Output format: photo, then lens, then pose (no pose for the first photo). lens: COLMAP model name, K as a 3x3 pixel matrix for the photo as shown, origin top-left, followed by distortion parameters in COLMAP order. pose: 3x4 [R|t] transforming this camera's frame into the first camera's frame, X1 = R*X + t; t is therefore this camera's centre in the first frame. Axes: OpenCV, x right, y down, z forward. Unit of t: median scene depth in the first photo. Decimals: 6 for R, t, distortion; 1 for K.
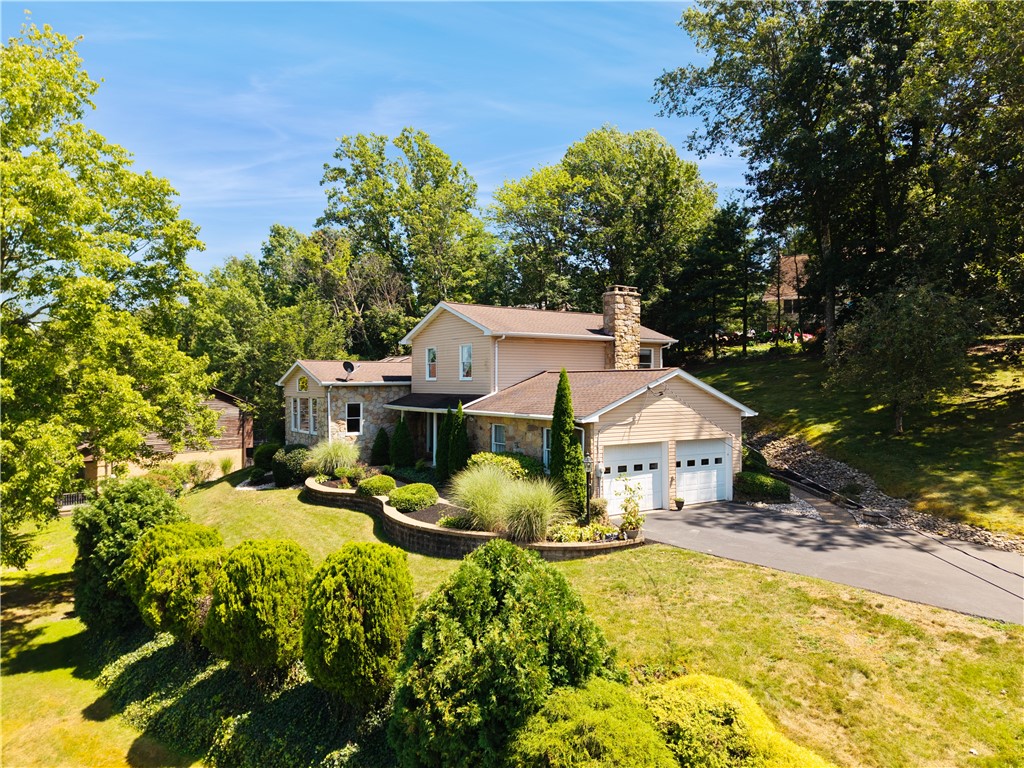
lens RADIAL K [[678.0, 0, 512.0], [0, 678.0, 384.0], [0, 0, 1]] dist [0.042106, -0.028787]
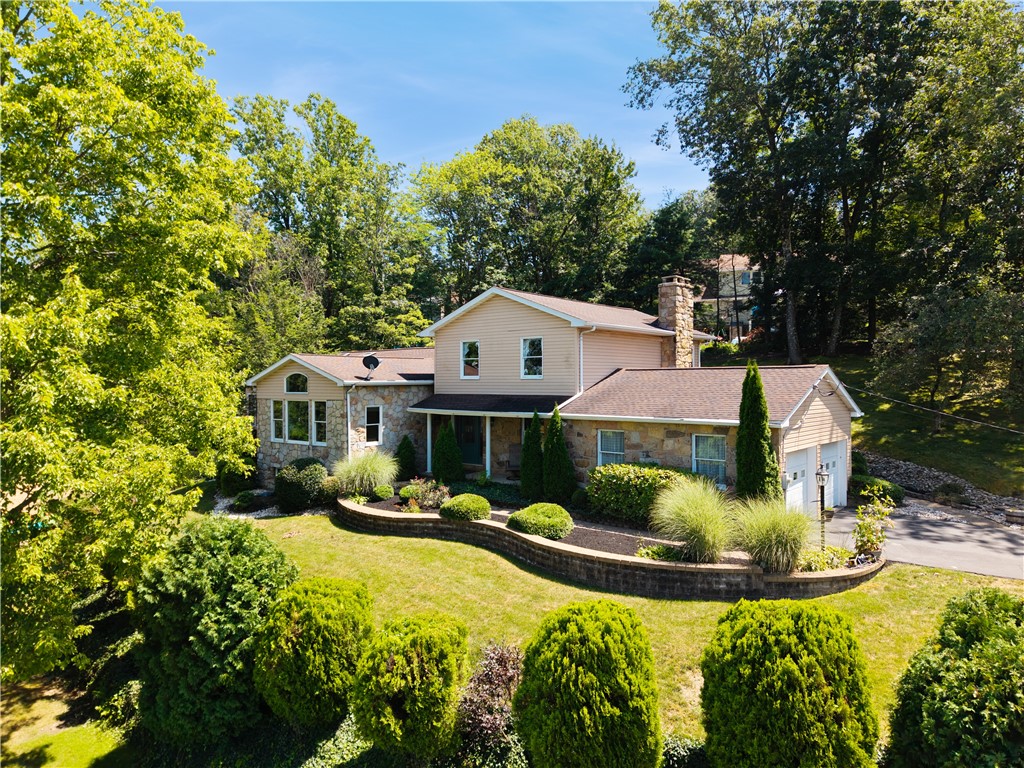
lens RADIAL K [[678.0, 0, 512.0], [0, 678.0, 384.0], [0, 0, 1]] dist [0.042106, -0.028787]
pose [[0.964328, -0.001240, 0.264706, -0.300661], [0.001178, 0.999999, 0.000395, 0.000795], [-0.264706, -0.000069, 0.964329, 0.166406]]
